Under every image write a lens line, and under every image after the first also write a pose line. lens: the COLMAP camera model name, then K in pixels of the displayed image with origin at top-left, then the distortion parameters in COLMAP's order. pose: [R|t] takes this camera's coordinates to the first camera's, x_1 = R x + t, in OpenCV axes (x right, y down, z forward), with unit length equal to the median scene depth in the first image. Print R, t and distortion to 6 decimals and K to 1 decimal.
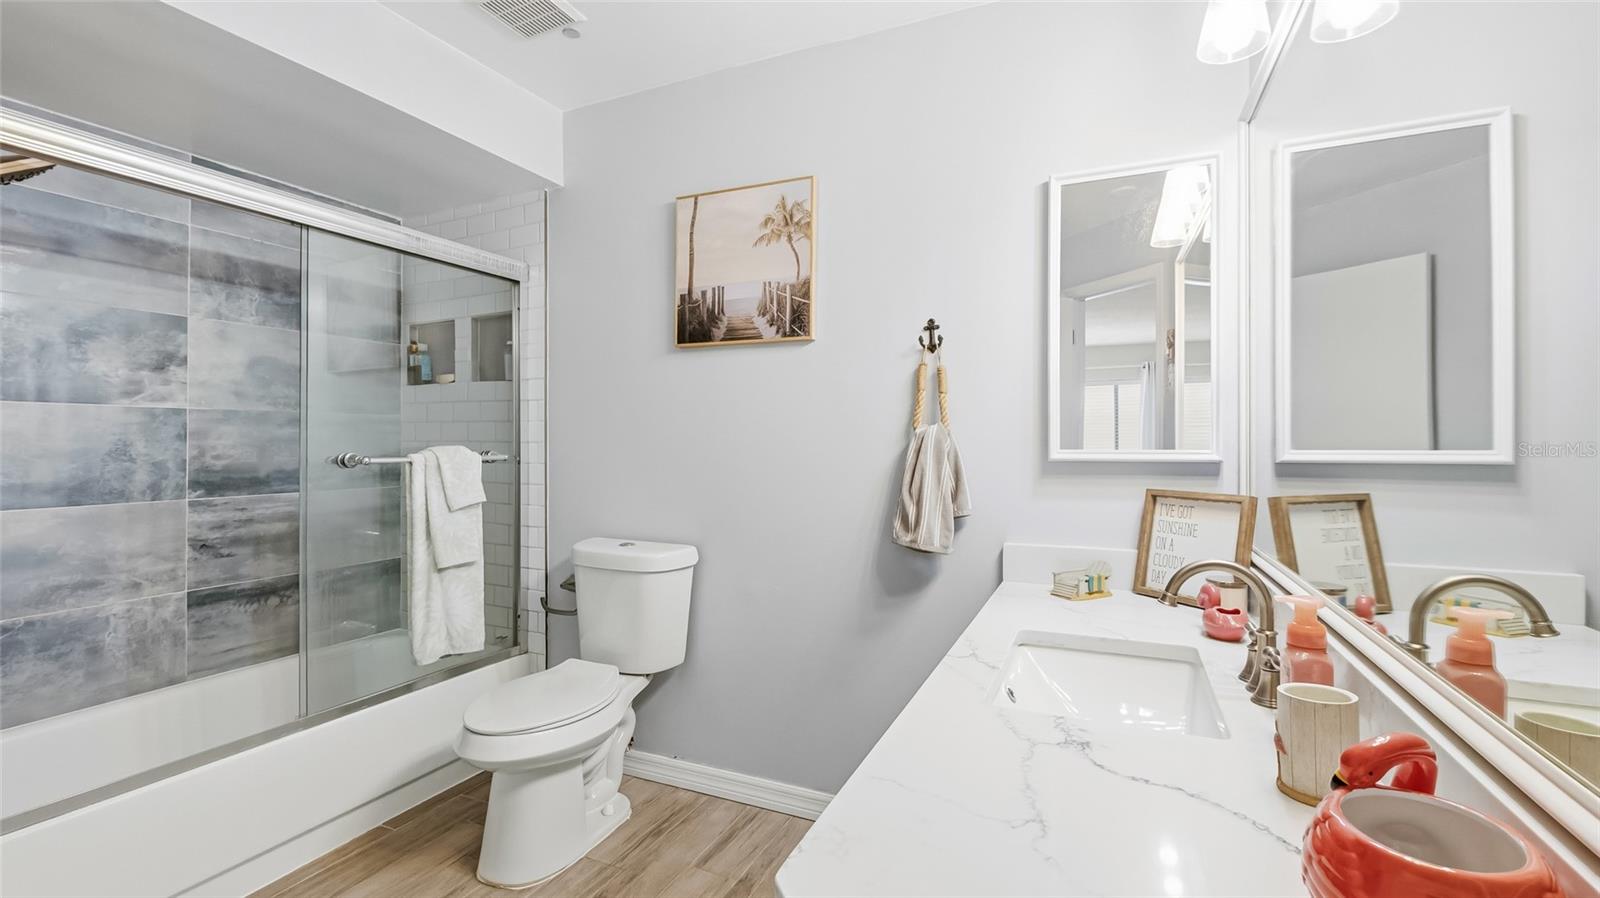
lens RADIAL K [[693.9, 0, 803.0], [0, 693.9, 440.8], [0, 0, 1]] dist [-0.000434, 0.000028]
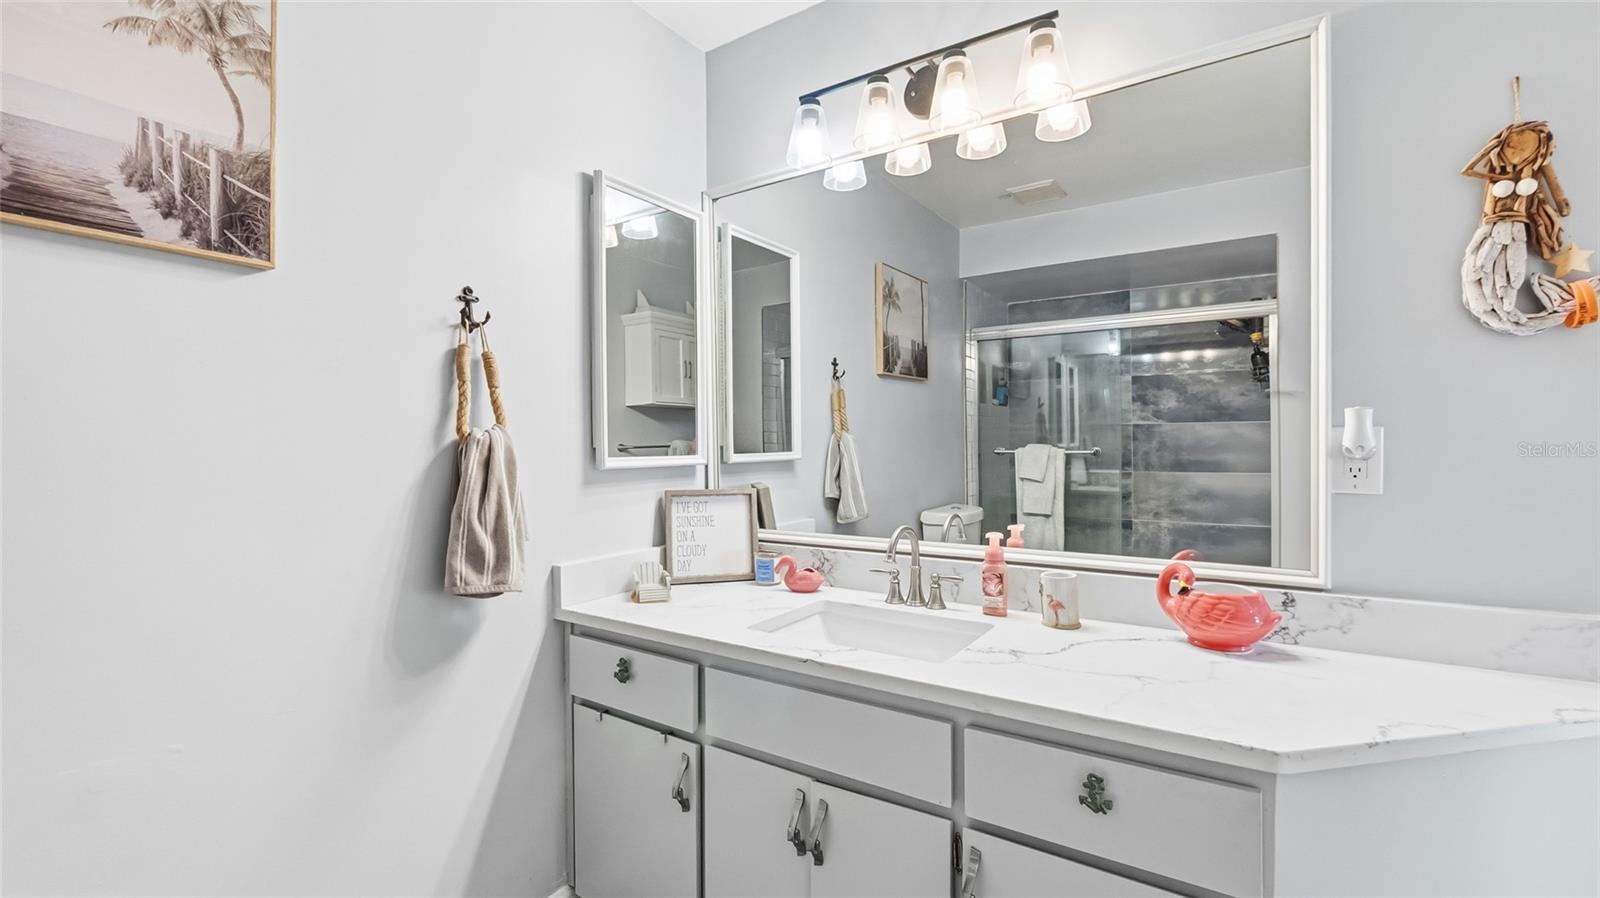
lens RADIAL K [[695.3, 0, 800.0], [0, 695.3, 449.0], [0, 0, 1]] dist [-0.001877, -0.000700]
pose [[0.156299, -0.011589, 0.987642, -0.467640], [-0.002389, 0.999924, 0.012111, -0.009450], [-0.987707, -0.004253, 0.156260, 0.492161]]
